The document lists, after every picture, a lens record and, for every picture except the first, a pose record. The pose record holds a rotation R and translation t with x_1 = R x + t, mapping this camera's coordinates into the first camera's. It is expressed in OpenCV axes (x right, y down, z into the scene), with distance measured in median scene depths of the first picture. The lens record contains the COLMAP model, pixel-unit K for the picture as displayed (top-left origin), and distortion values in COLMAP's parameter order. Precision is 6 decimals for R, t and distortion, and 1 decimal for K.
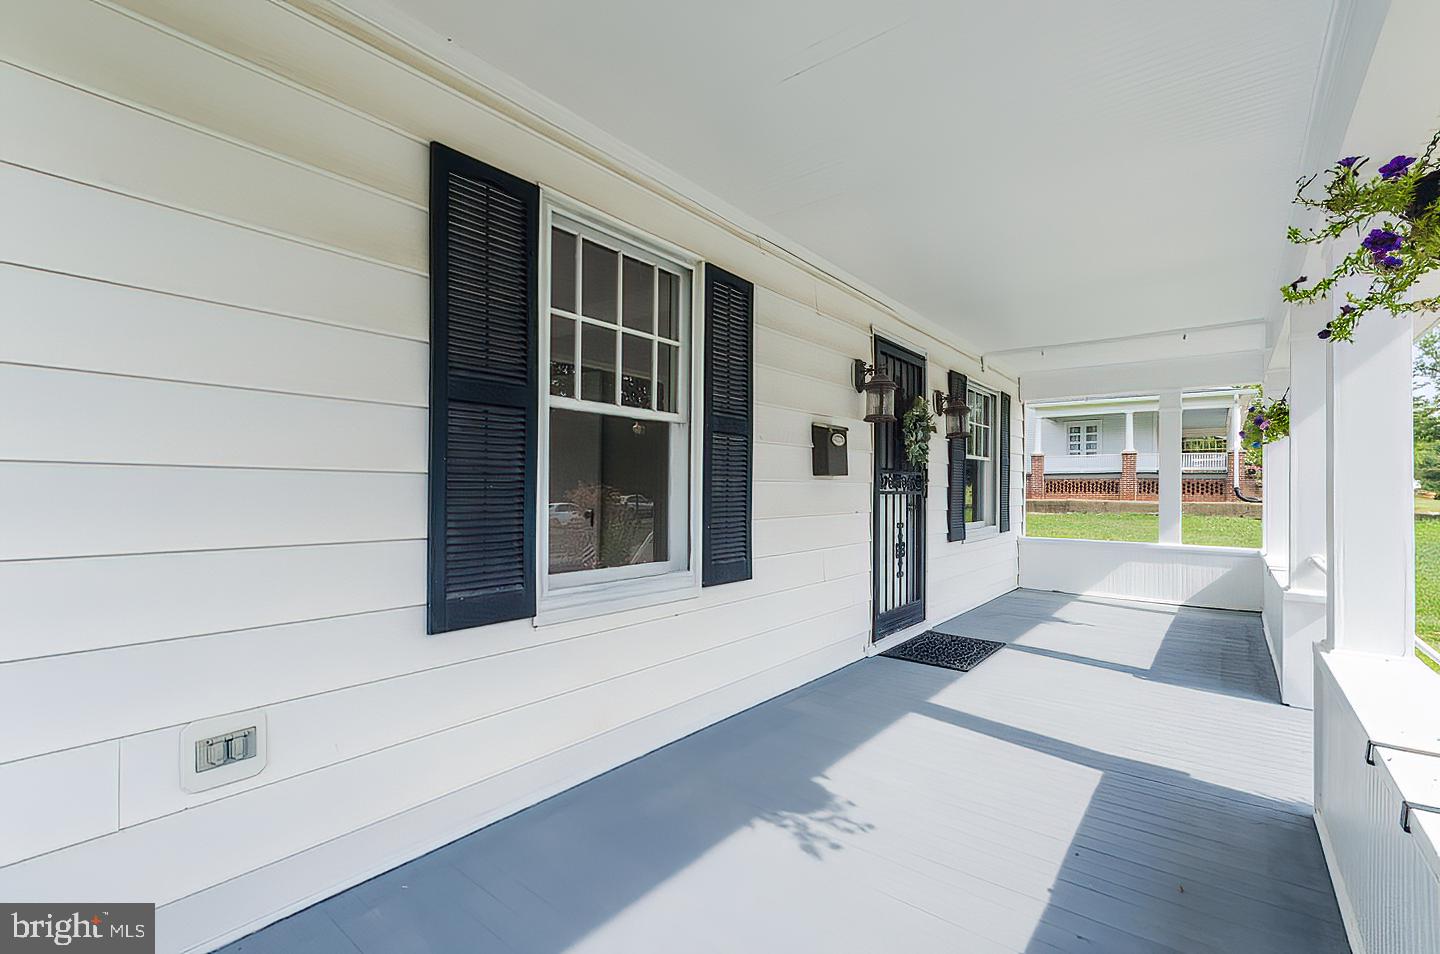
lens RADIAL K [[759.9, 0, 720.0], [0, 759.9, 477.0], [0, 0, 1]] dist [0.136104, 0.000083]
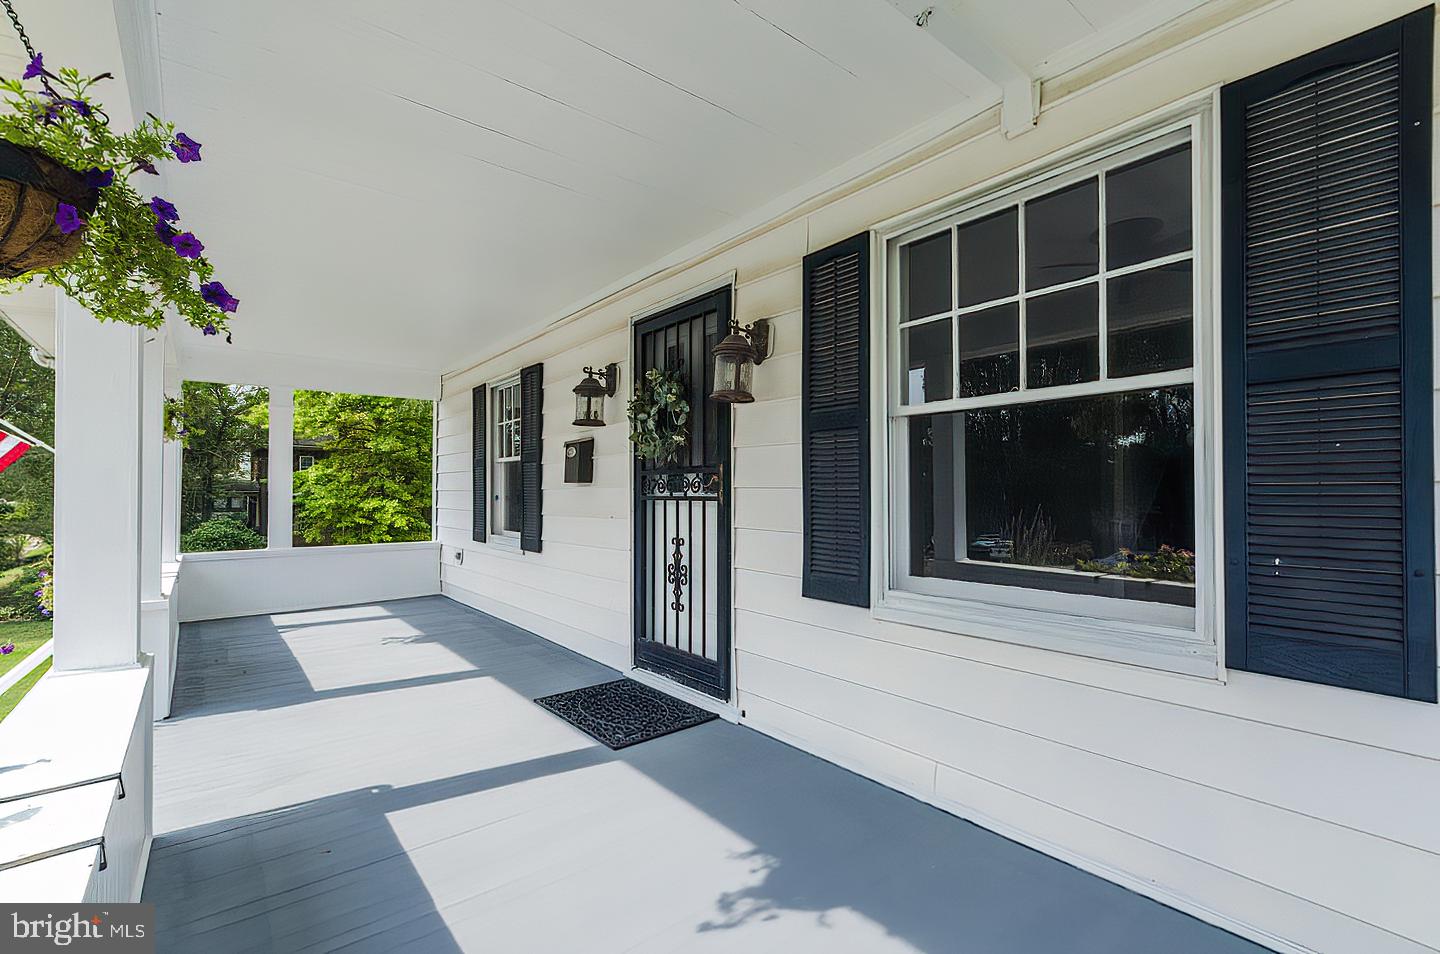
lens RADIAL K [[639.1, 0, 730.3], [0, 639.1, 489.8], [0, 0, 1]] dist [0.000882, 0.000210]
pose [[-0.292868, -0.014784, -0.956039, 0.810321], [0.014073, 0.999705, -0.019771, 0.025384], [0.956049, -0.019245, -0.292574, 1.222358]]
